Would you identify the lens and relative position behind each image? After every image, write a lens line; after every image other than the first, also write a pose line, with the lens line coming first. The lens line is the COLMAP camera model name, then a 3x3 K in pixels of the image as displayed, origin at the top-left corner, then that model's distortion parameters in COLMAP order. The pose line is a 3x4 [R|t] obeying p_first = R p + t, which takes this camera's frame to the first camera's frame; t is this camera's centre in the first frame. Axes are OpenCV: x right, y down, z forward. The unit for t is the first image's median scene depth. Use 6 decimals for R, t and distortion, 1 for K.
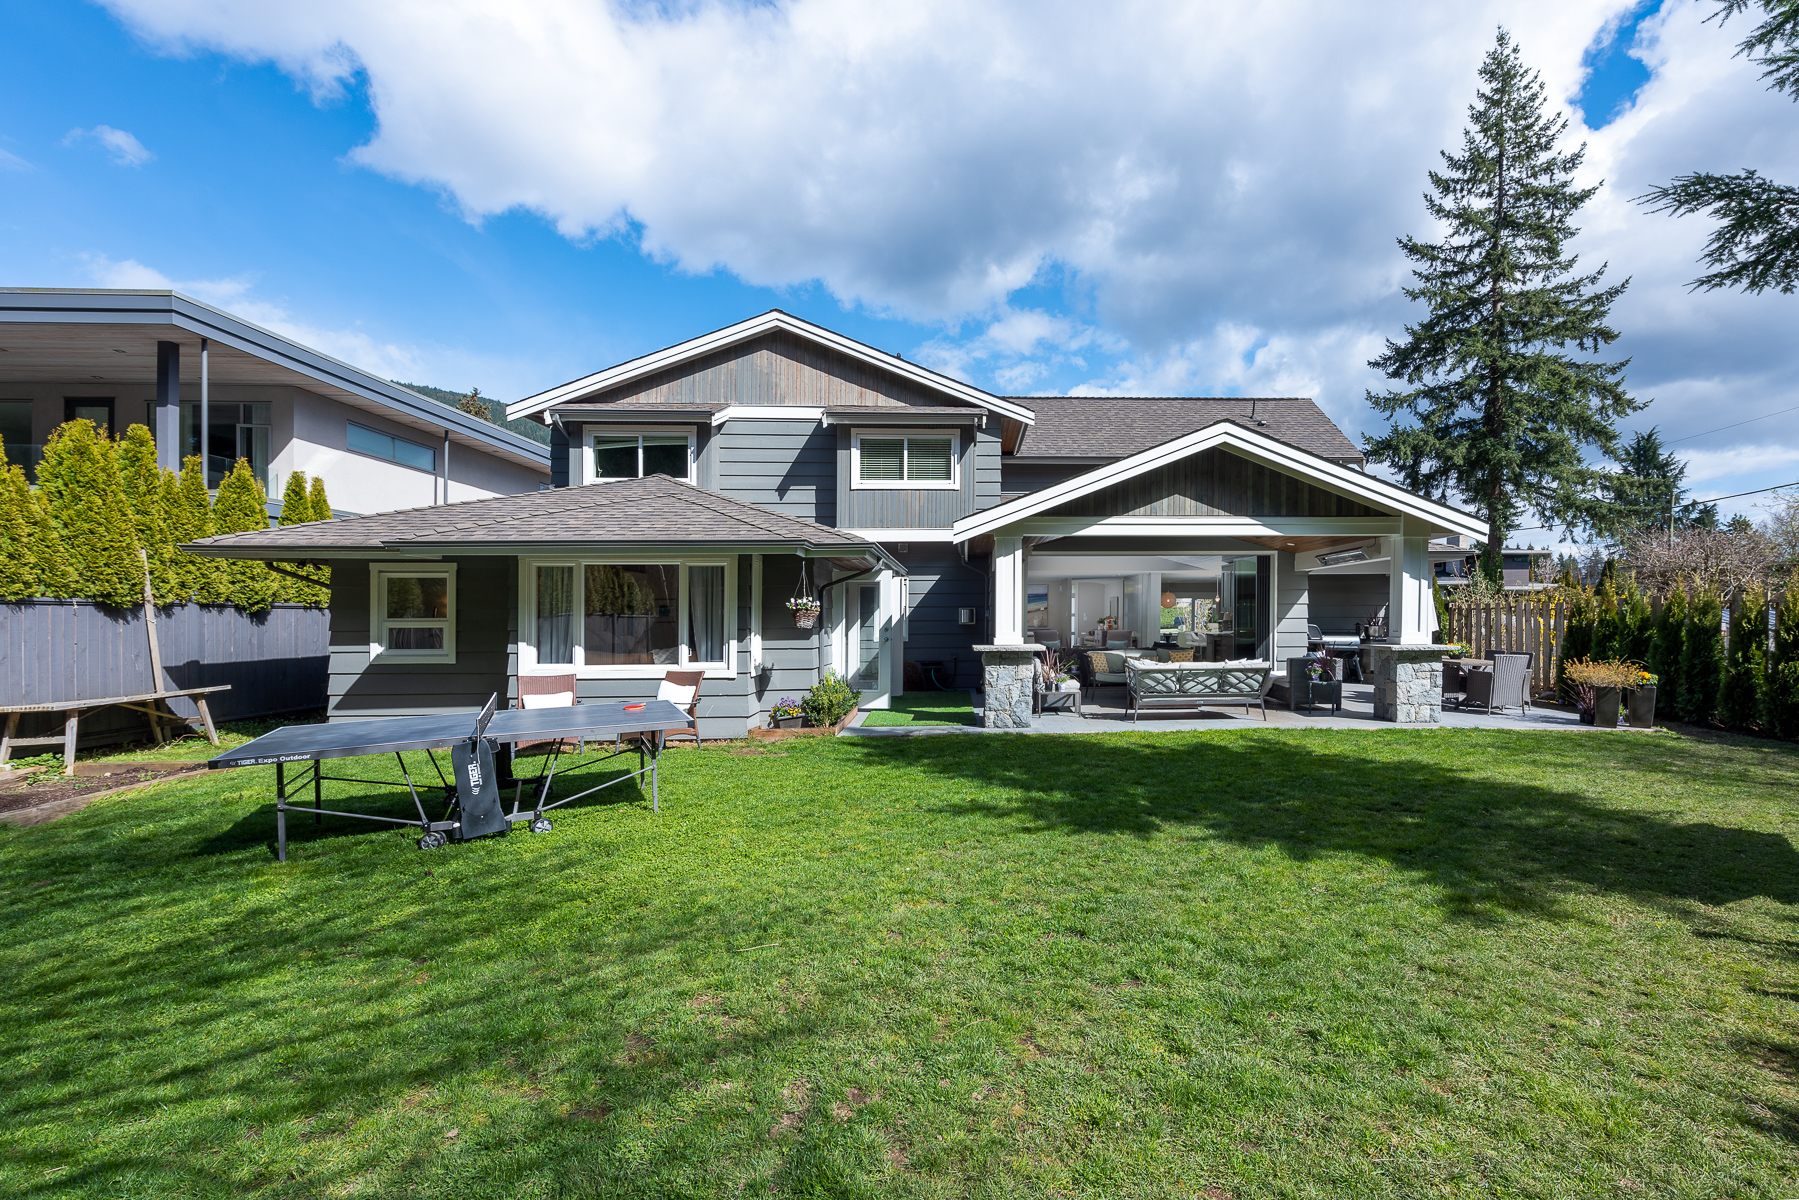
lens RADIAL K [[841.2, 0, 899.5], [0, 841.2, 600.0], [0, 0, 1]] dist [0.000717, 0.000029]
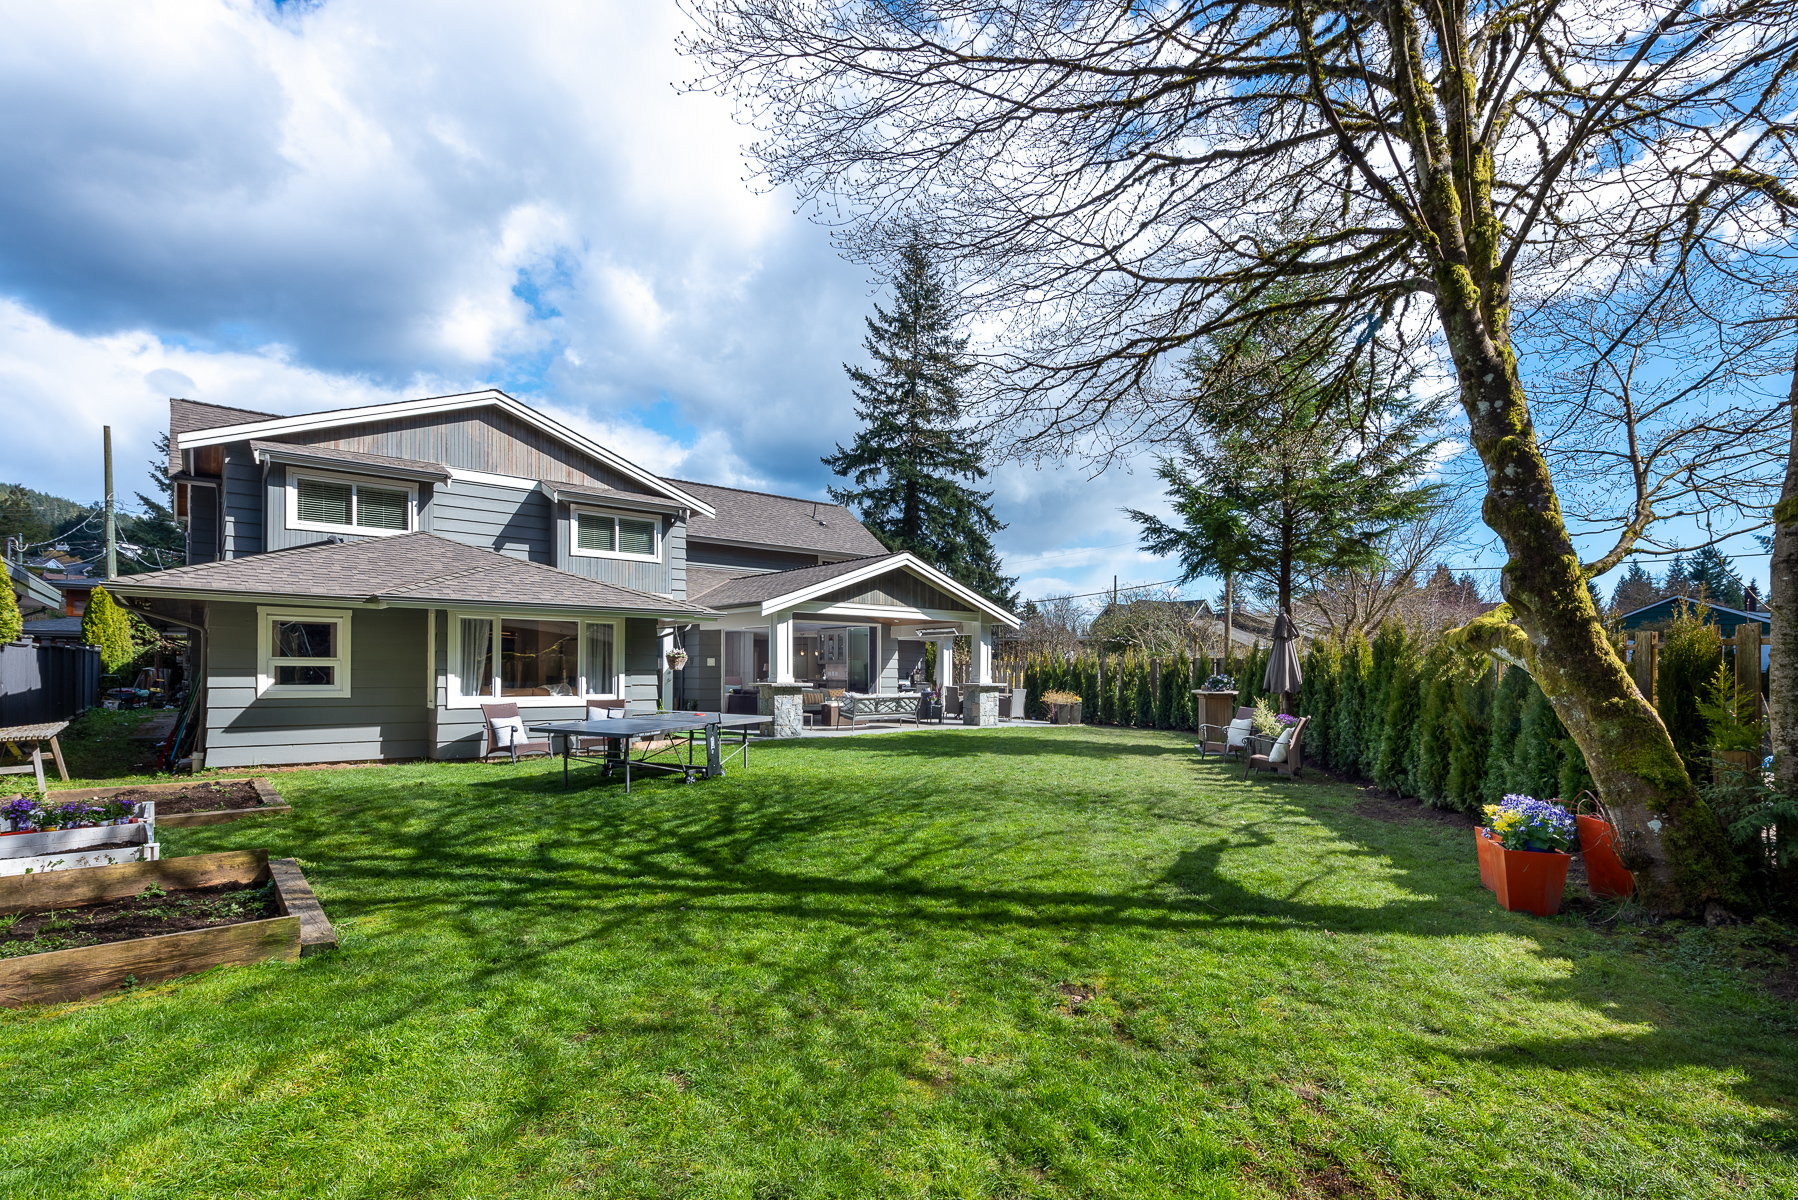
lens RADIAL K [[797.6, 0, 899.0], [0, 797.6, 600.0], [0, 0, 1]] dist [0.000067, -0.000162]
pose [[0.821543, 0.061295, 0.566842, -0.307833], [-0.024140, 0.997052, -0.072828, 0.002369], [-0.569635, 0.046147, 0.820601, -0.183411]]
